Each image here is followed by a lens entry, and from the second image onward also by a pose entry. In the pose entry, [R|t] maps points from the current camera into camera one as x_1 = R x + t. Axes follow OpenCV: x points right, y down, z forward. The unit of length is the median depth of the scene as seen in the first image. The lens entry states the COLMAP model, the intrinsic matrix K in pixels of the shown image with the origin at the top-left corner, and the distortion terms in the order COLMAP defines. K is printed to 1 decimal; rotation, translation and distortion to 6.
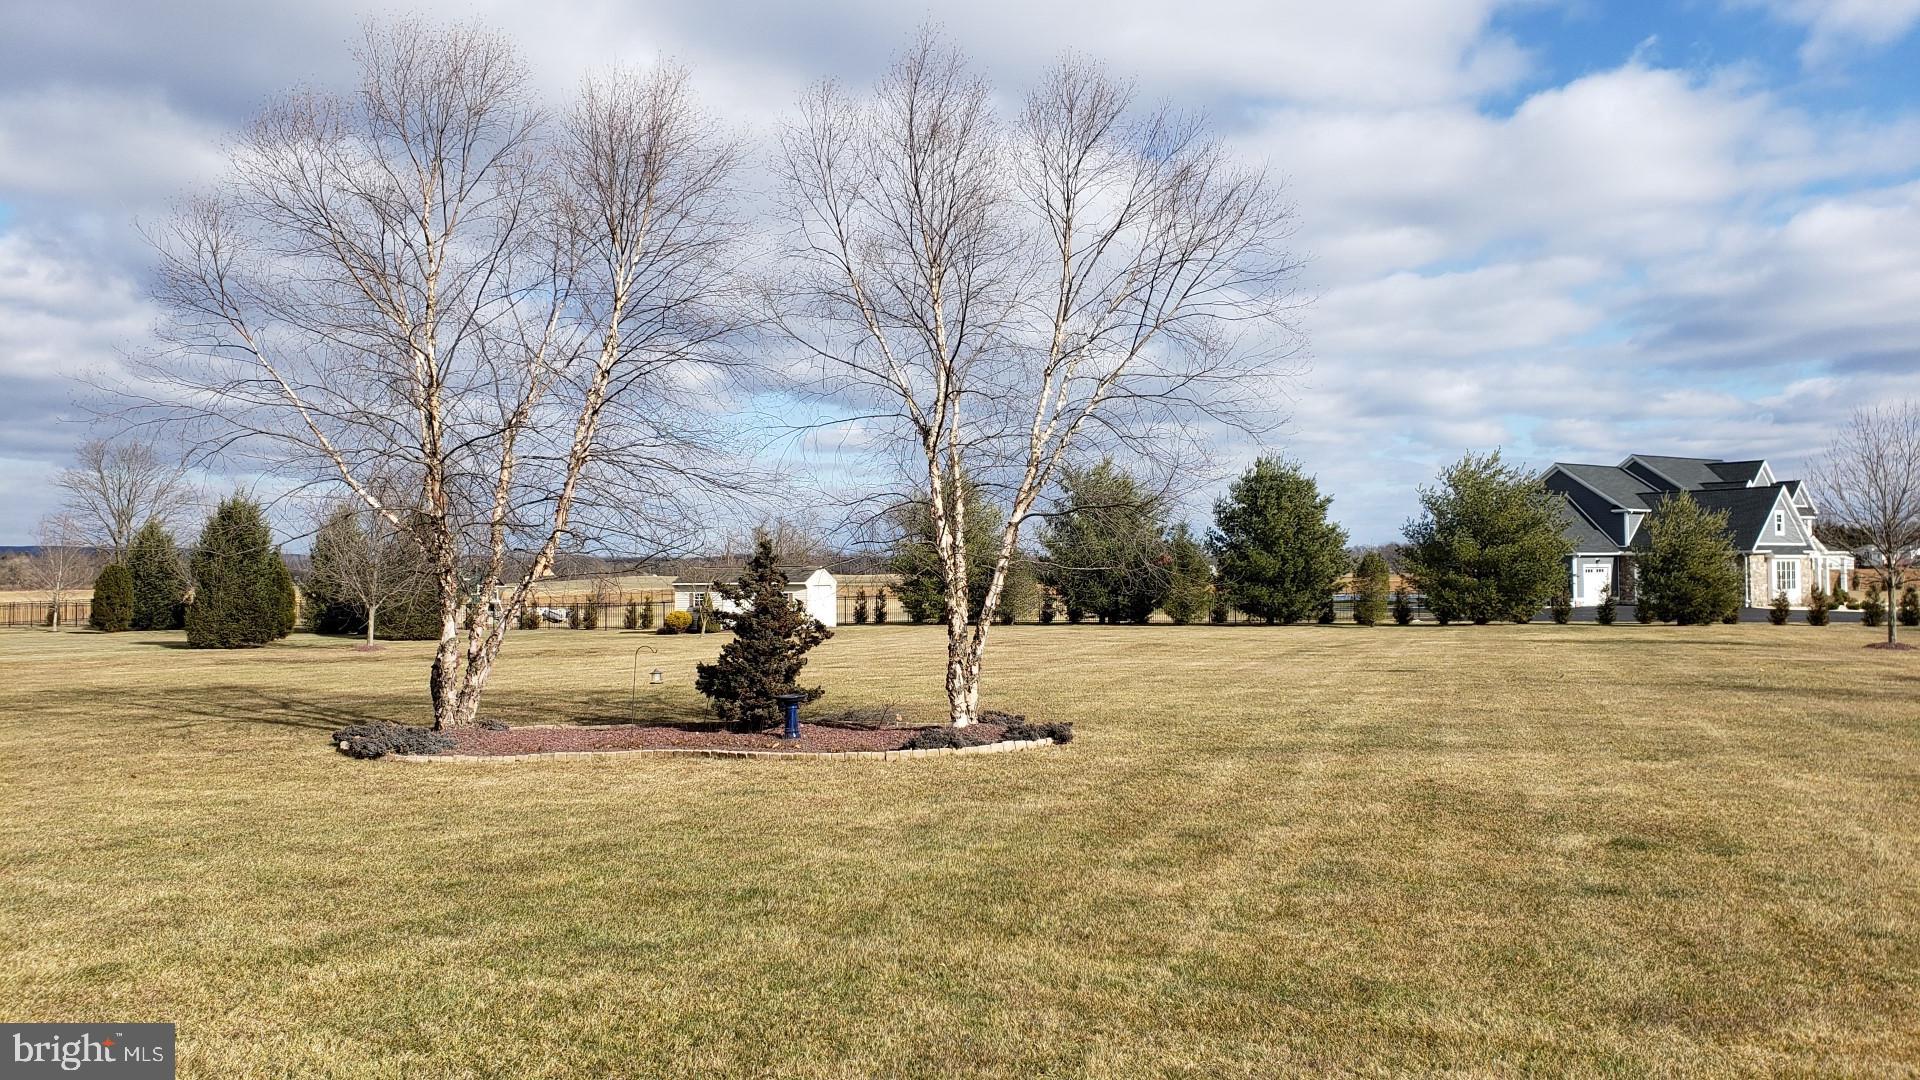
lens RADIAL K [[1467.1, 0, 954.5], [0, 1467.1, 582.4], [0, 0, 1]] dist [0.024030, 0.002555]
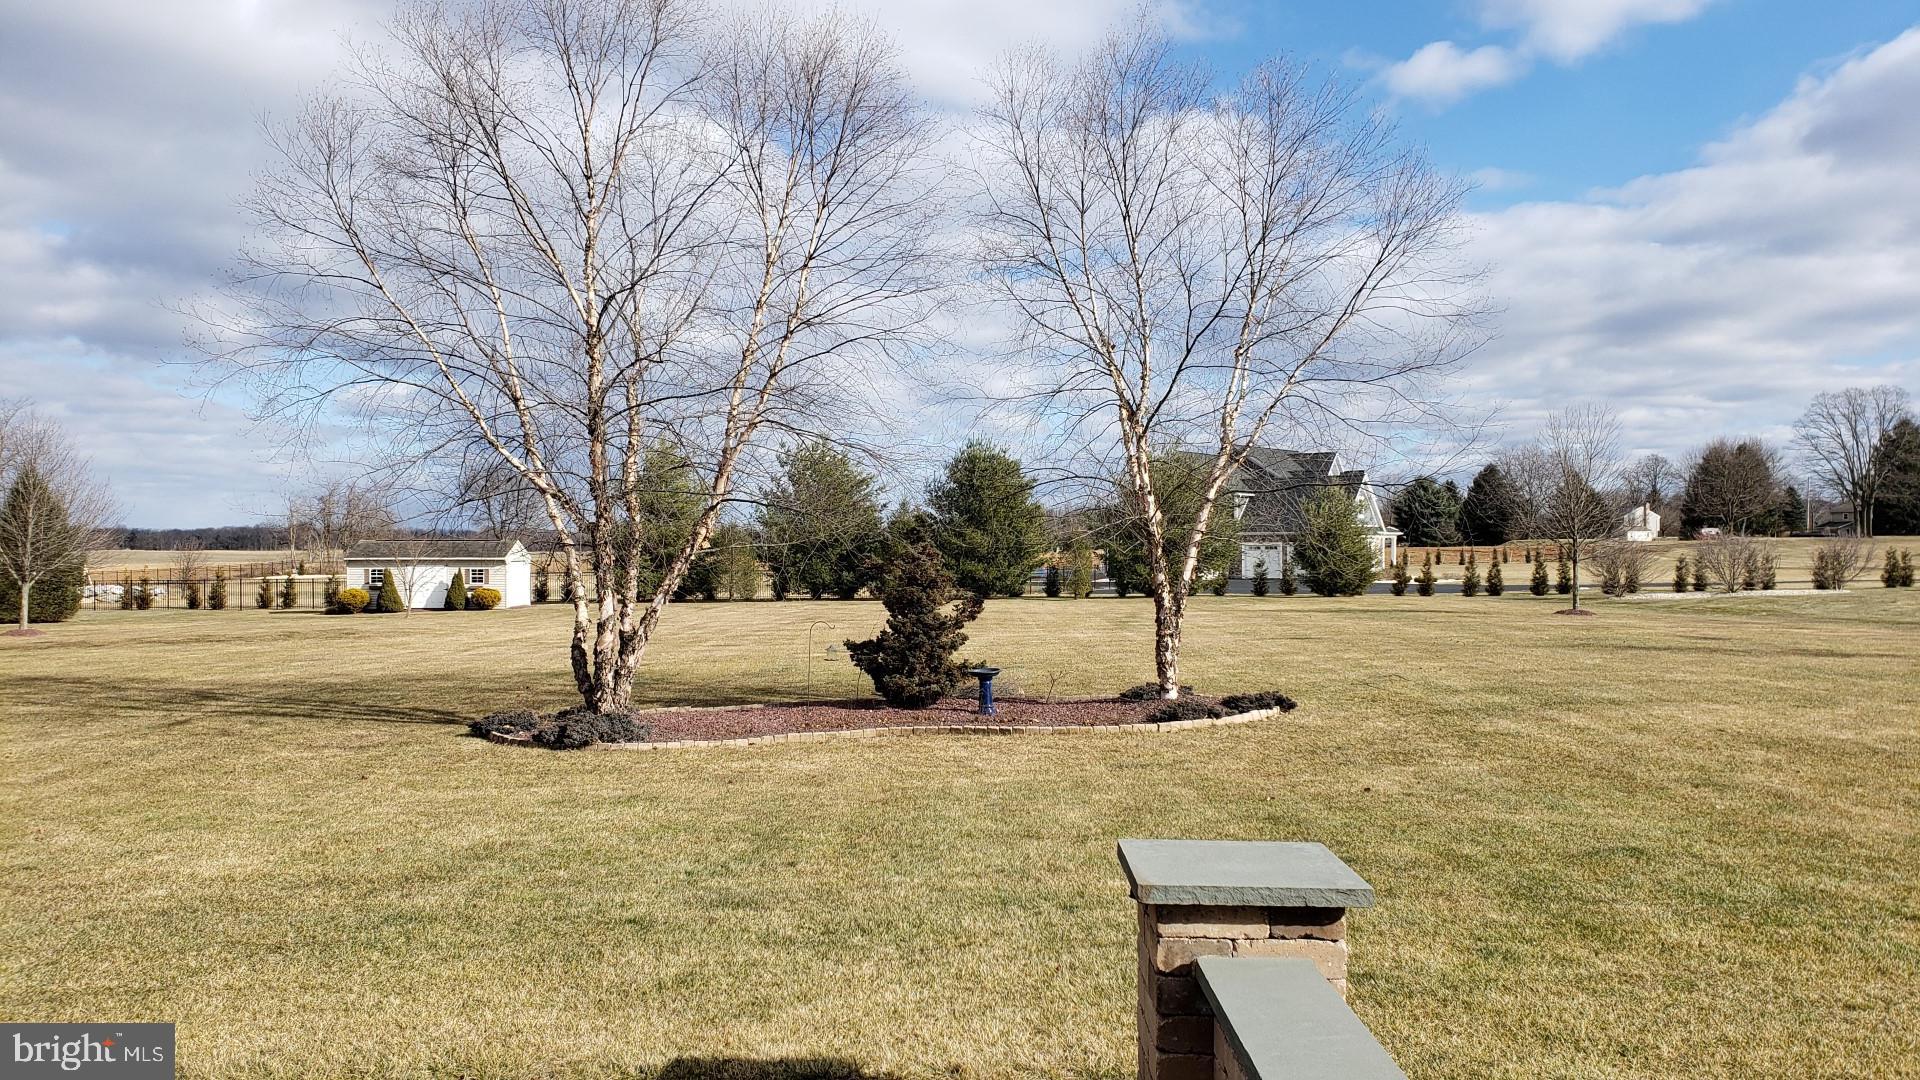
lens RADIAL K [[1441.5, 0, 938.0], [0, 1441.5, 538.9], [0, 0, 1]] dist [0.063829, -0.117140]
pose [[0.948504, 0.007252, 0.316682, -0.159251], [-0.003030, 0.999900, -0.013820, 0.000235], [-0.316751, 0.012149, 0.948431, 0.028556]]
